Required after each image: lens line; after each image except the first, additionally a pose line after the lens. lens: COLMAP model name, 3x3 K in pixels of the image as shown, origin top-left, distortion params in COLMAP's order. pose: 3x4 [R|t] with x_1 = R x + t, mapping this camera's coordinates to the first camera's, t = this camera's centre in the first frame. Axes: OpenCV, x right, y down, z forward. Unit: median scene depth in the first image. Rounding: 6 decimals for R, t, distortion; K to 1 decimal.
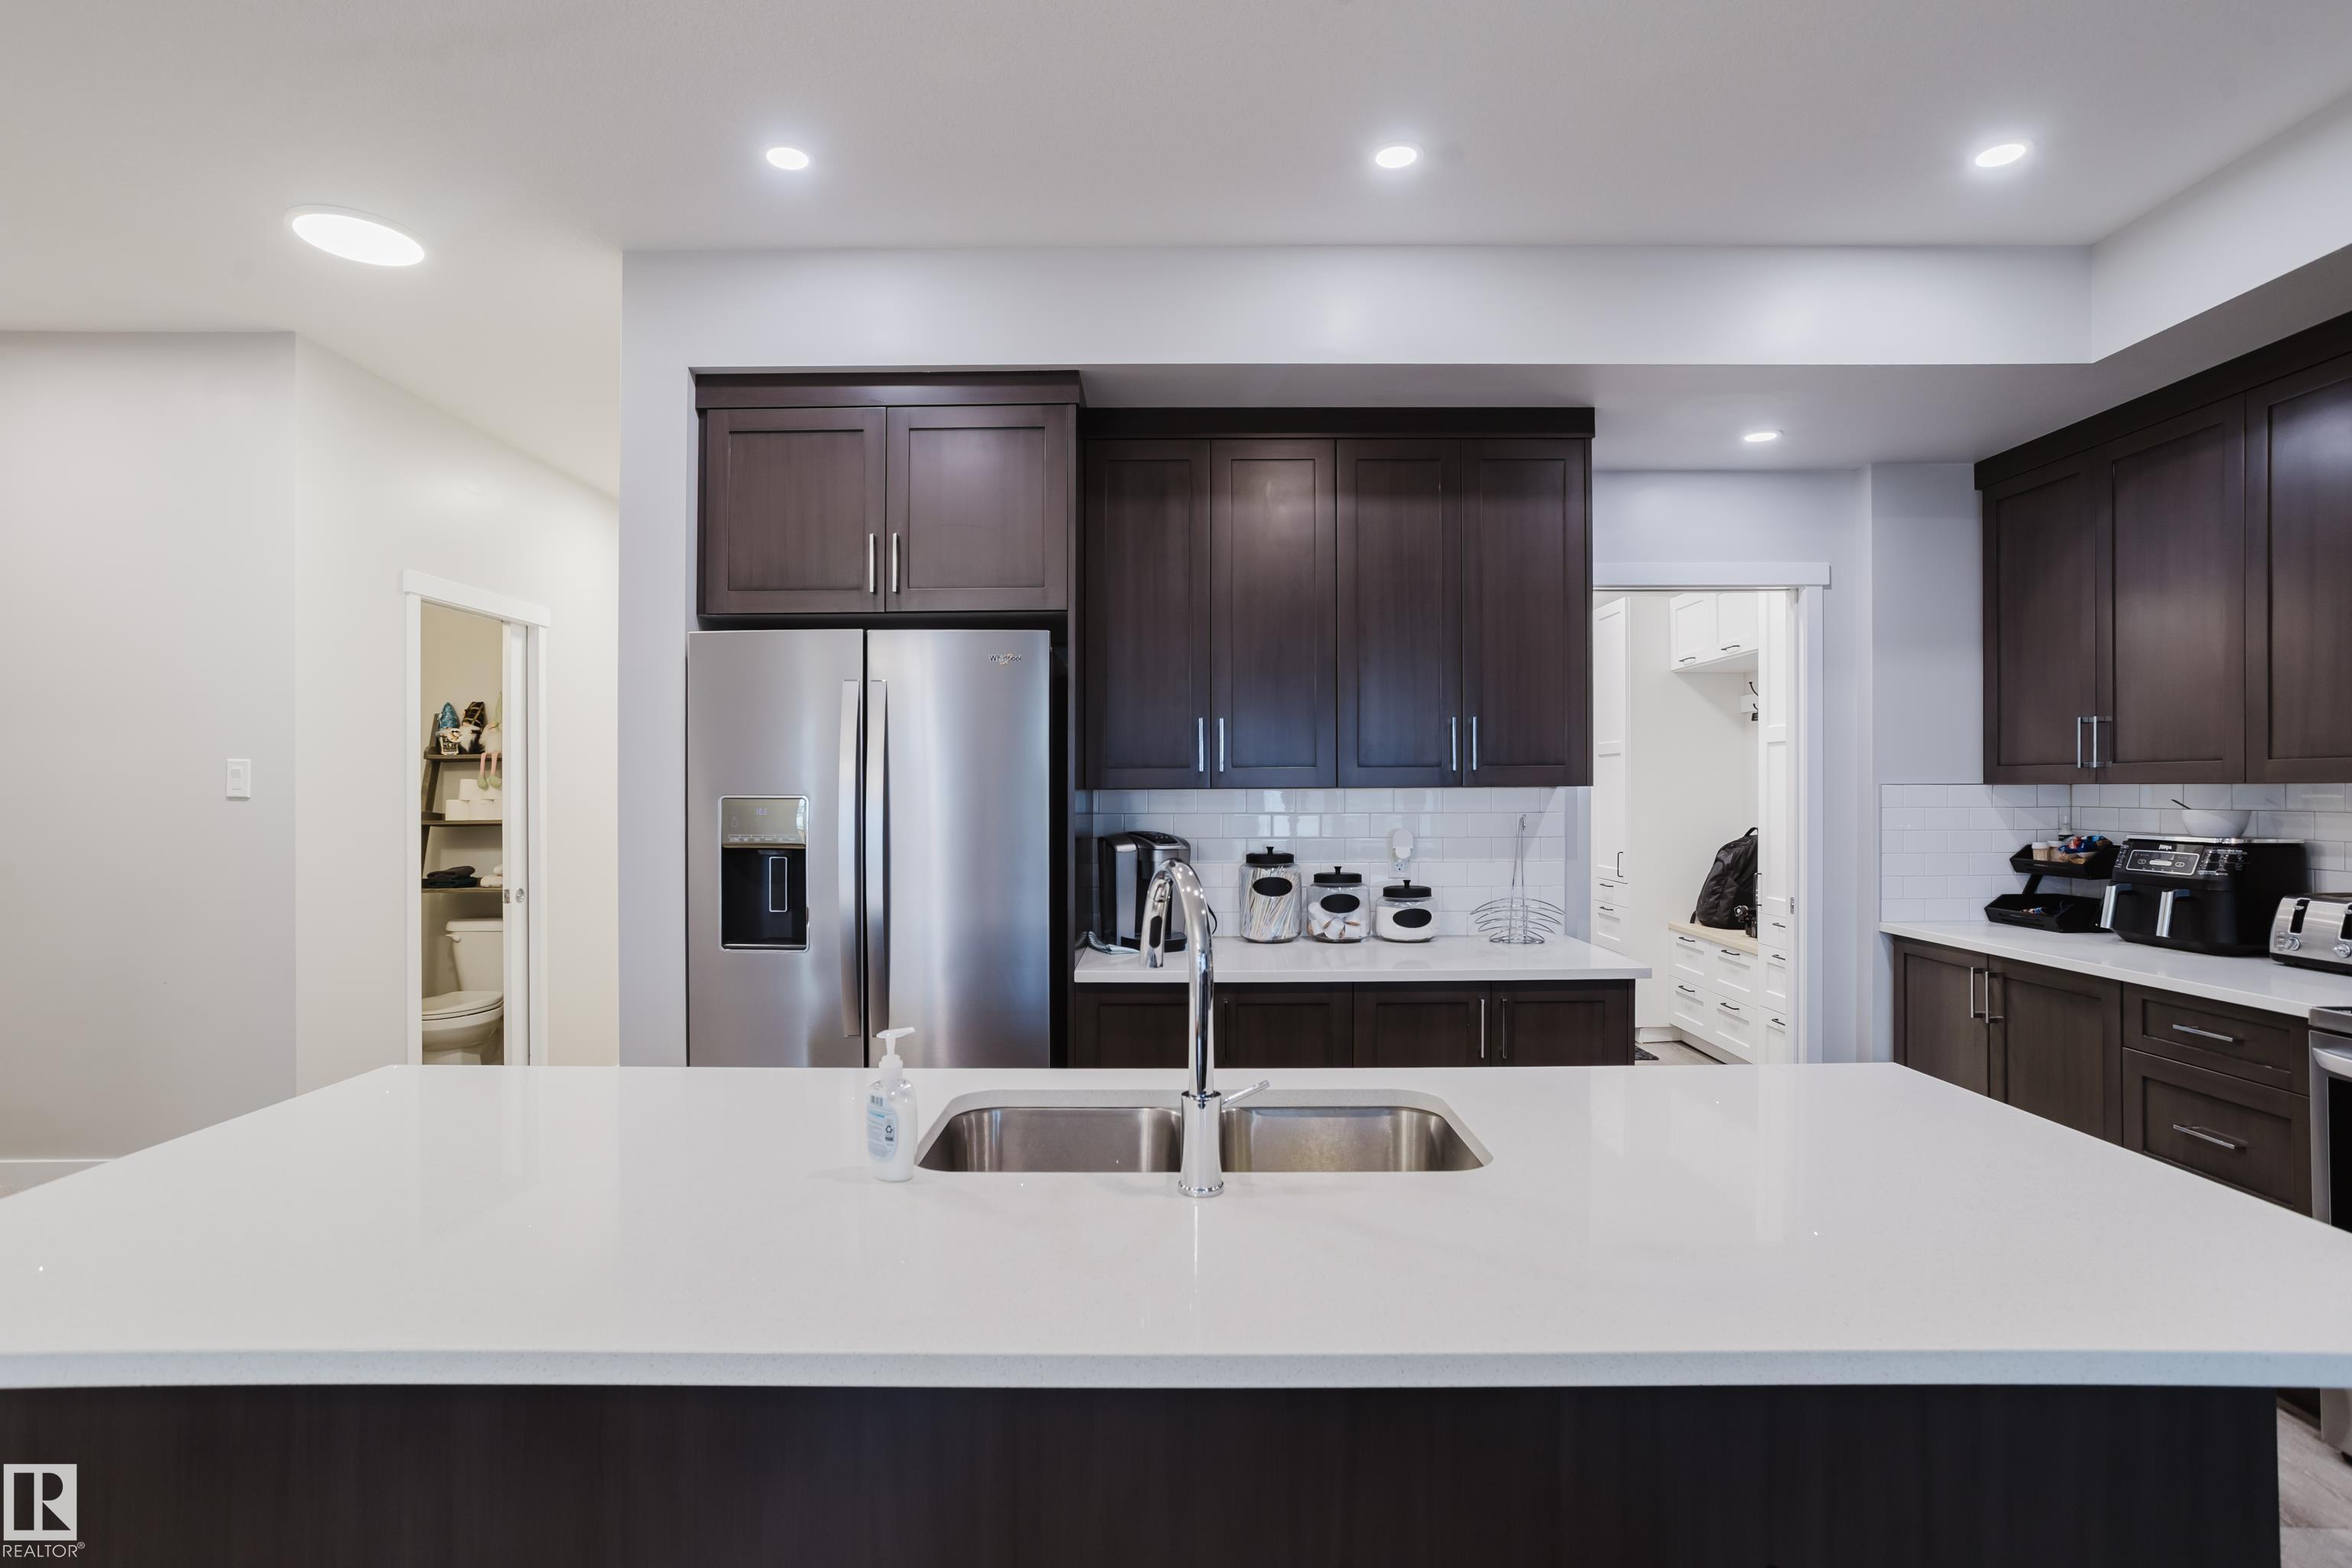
lens RADIAL K [[1135.1, 0, 1167.9], [0, 1135.1, 786.3], [0, 0, 1]] dist [-0.032225, 0.019231]
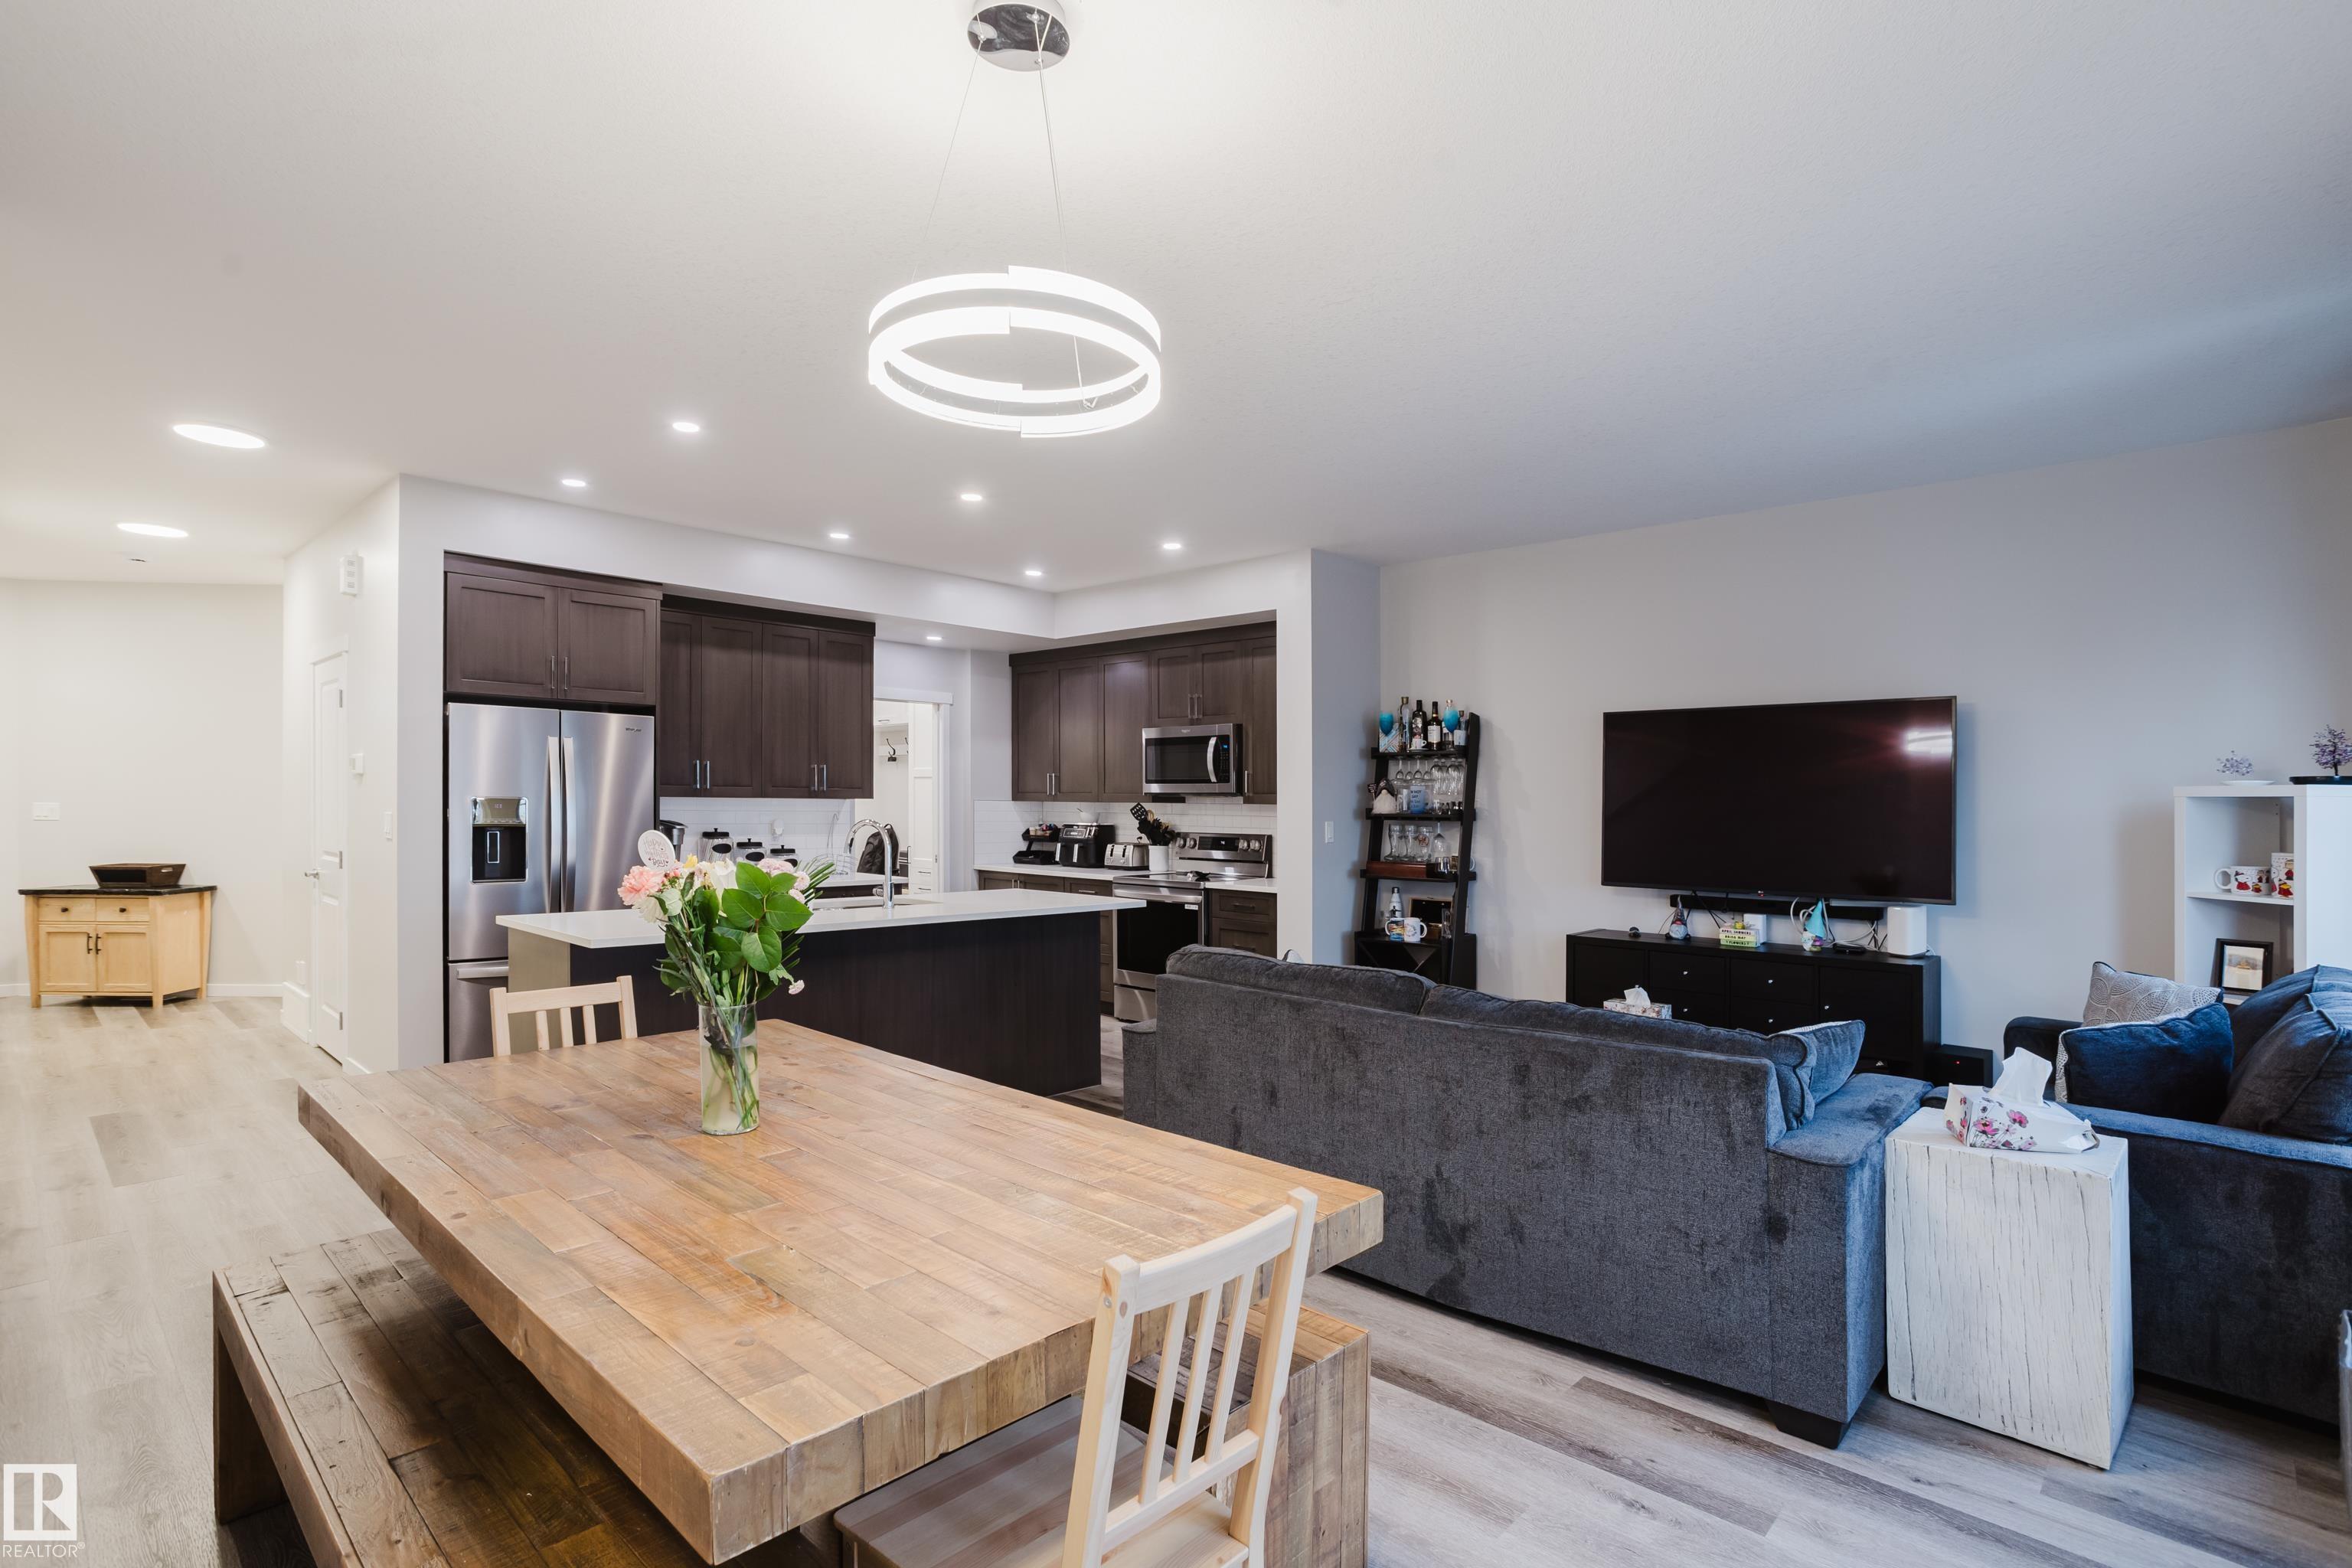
lens RADIAL K [[1135.1, 0, 1158.5], [0, 1135.1, 763.1], [0, 0, 1]] dist [-0.032225, 0.019231]
pose [[0.688721, 0.039016, 0.723975, -0.805683], [-0.014348, 0.999089, -0.040194, 0.010304], [-0.724884, 0.017295, 0.688654, -0.864824]]
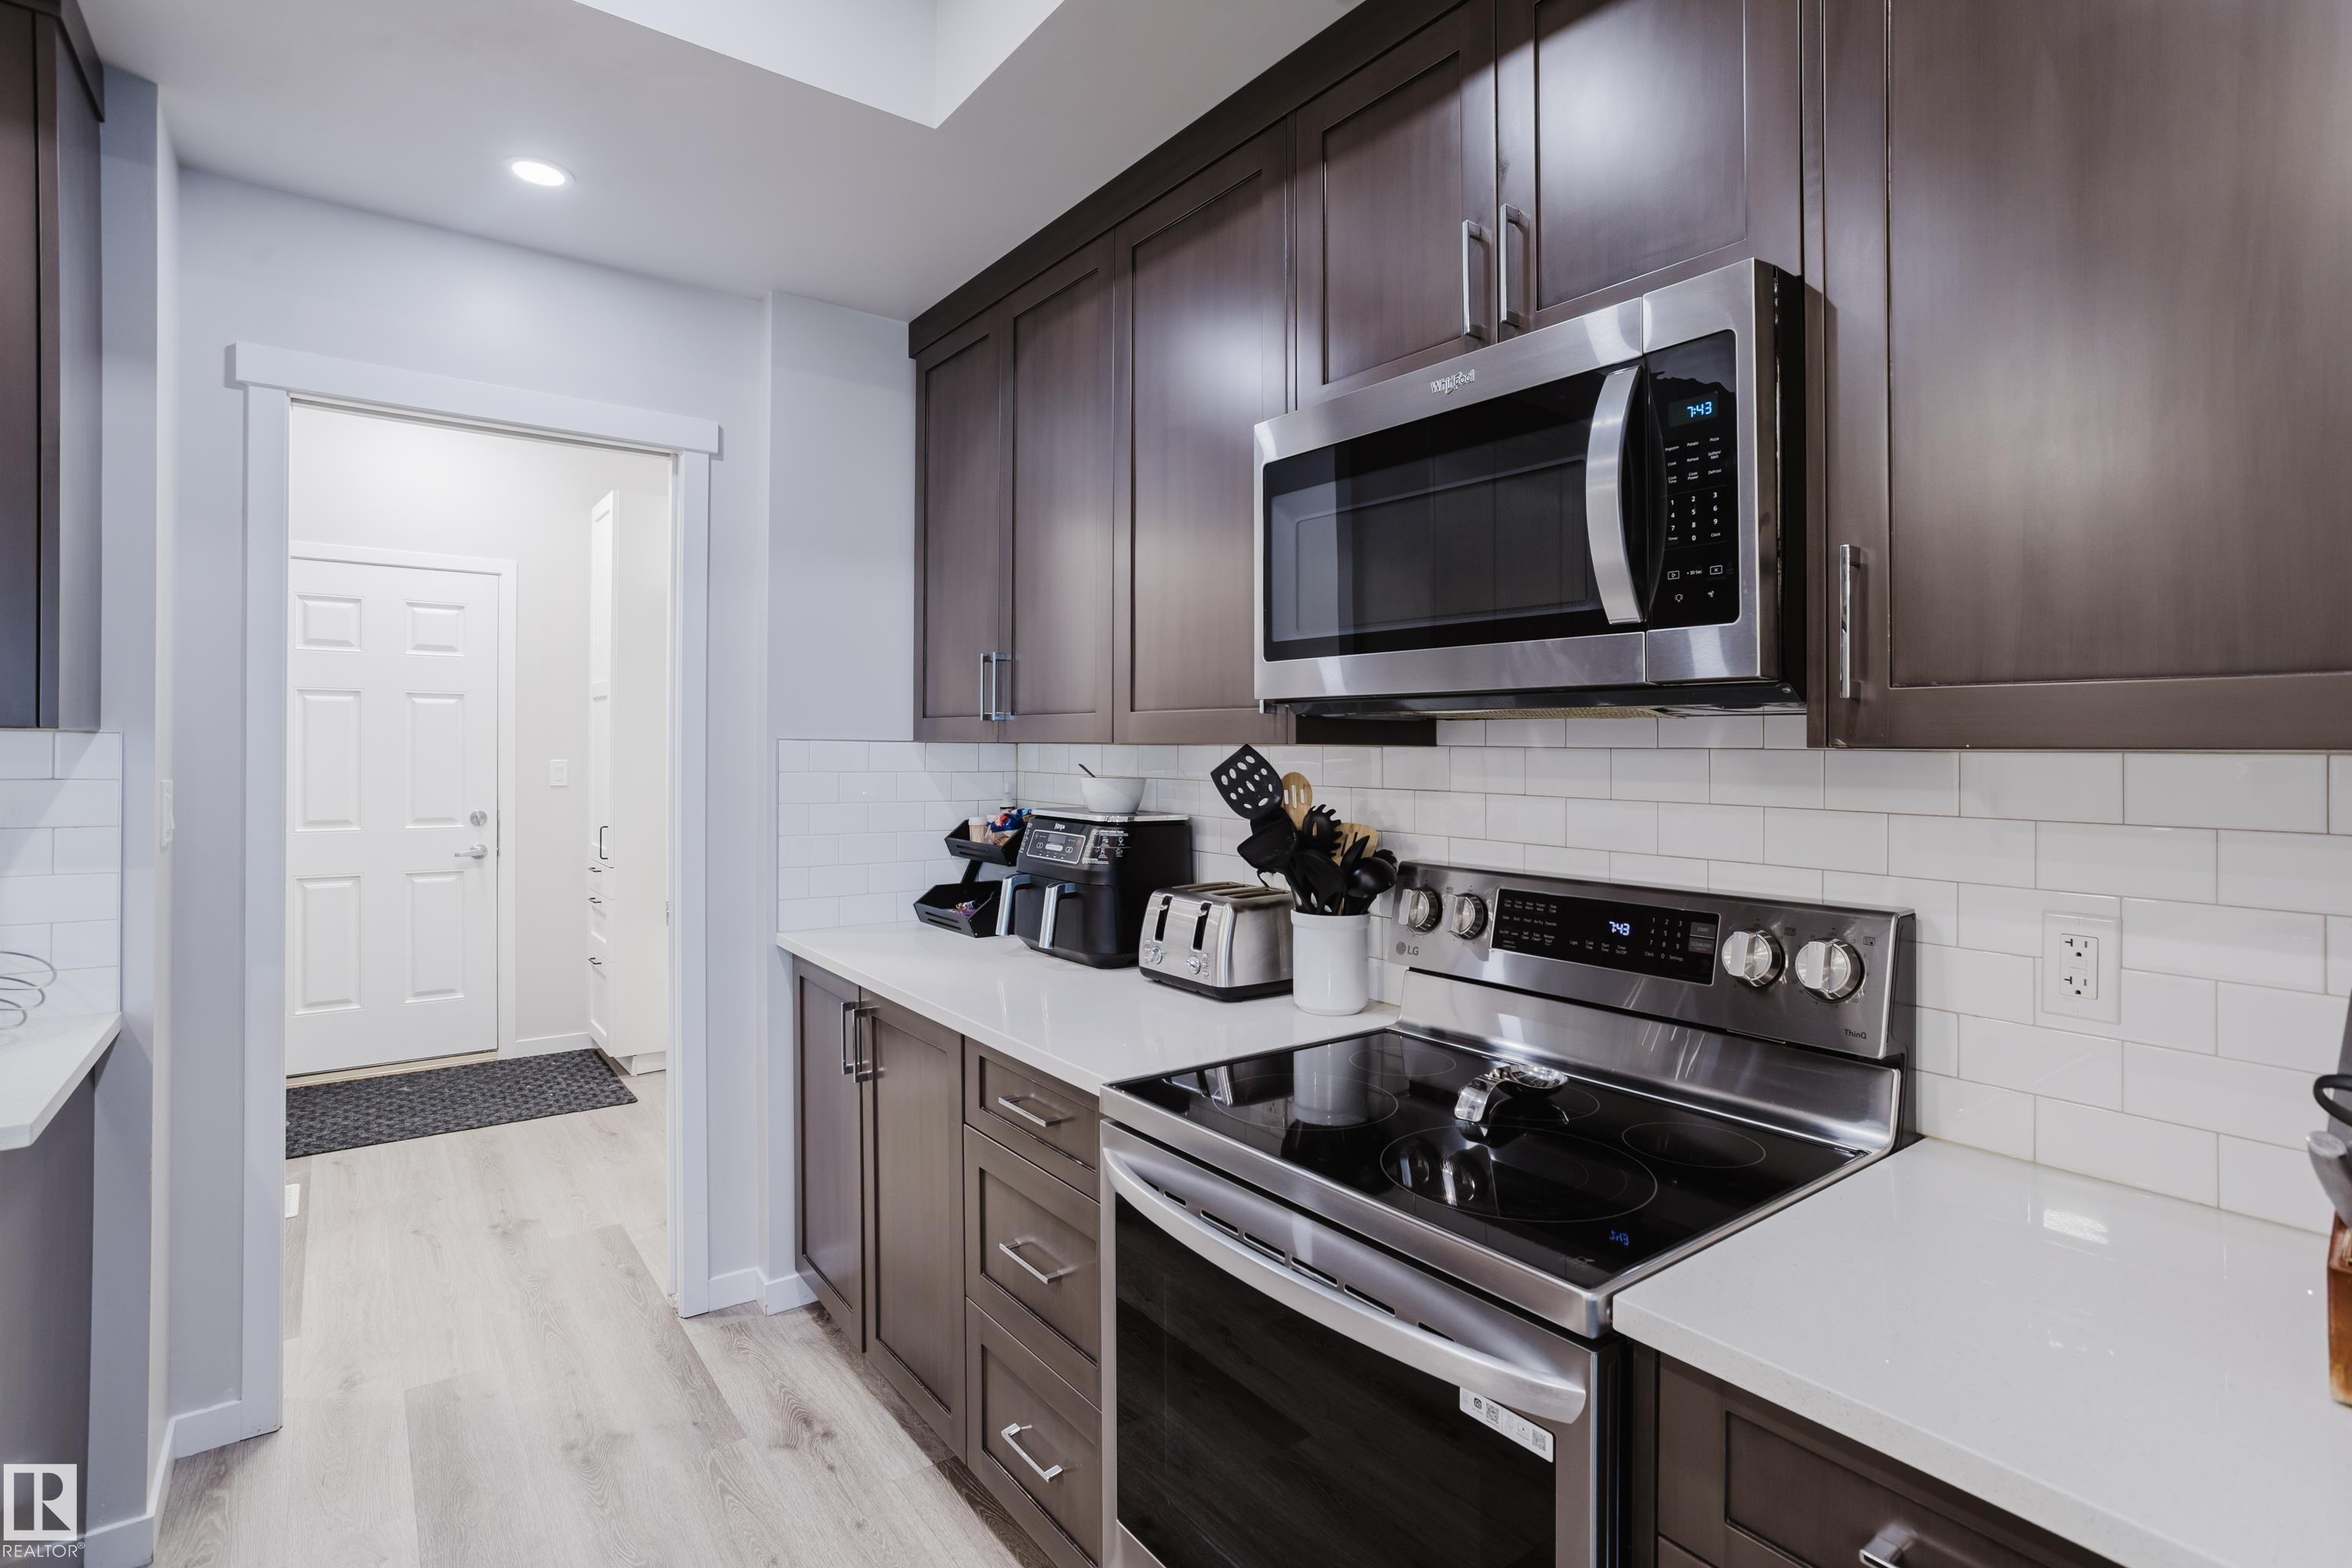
lens RADIAL K [[1135.1, 0, 1157.0], [0, 1135.1, 725.9], [0, 0, 1]] dist [-0.032225, 0.019231]
pose [[0.803245, 0.026748, 0.595049, 0.464405], [-0.017193, 0.999616, -0.021724, 0.001264], [-0.595401, 0.007219, 0.803396, 0.323269]]
